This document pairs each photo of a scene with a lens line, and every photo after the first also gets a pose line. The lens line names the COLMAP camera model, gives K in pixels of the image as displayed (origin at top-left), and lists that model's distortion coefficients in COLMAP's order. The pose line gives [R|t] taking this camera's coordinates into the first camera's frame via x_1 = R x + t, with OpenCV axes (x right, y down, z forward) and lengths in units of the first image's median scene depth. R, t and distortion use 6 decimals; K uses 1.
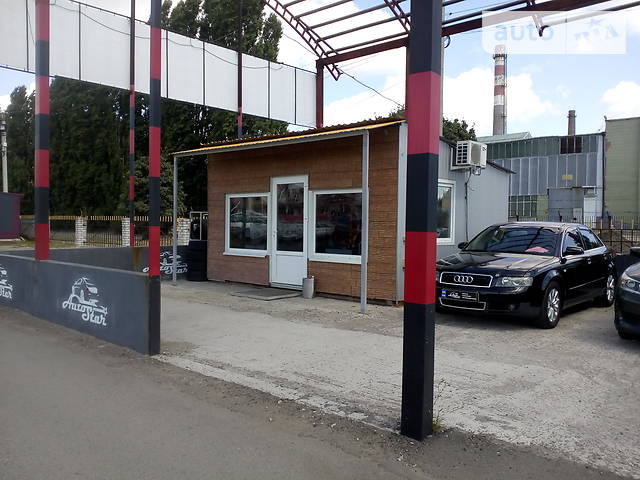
lens RADIAL K [[549.8, 0, 318.7], [0, 549.8, 241.2], [0, 0, 1]] dist [0.072794, -0.195360]
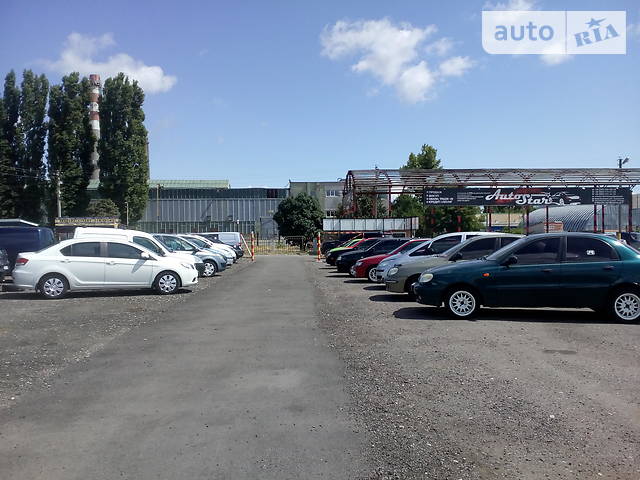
lens RADIAL K [[551.0, 0, 320.0], [0, 551.0, 240.0], [0, 0, 1]] dist [0.052499, -0.184114]
pose [[0.697921, -0.025042, 0.715737, -4.122701], [0.042459, 0.999077, -0.006447, -0.019868], [-0.714915, 0.034889, 0.698340, -2.076871]]
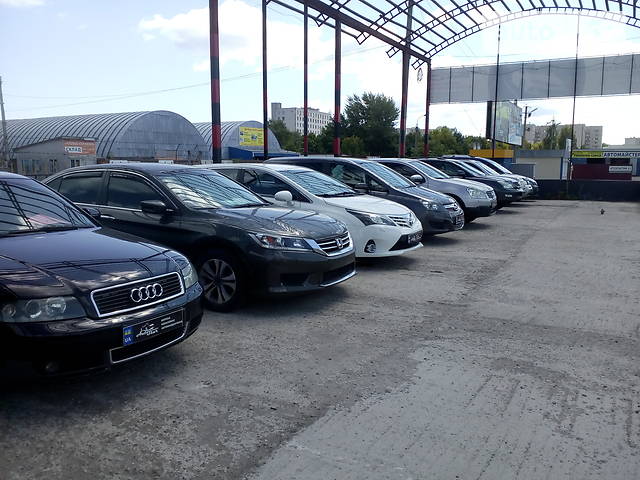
lens RADIAL K [[549.8, 0, 318.7], [0, 549.8, 241.2], [0, 0, 1]] dist [0.072794, -0.195360]
pose [[-0.237929, -0.144881, 0.960416, -0.165549], [0.026873, 0.987452, 0.155617, -0.033301], [-0.970911, 0.062835, -0.231049, 0.684105]]
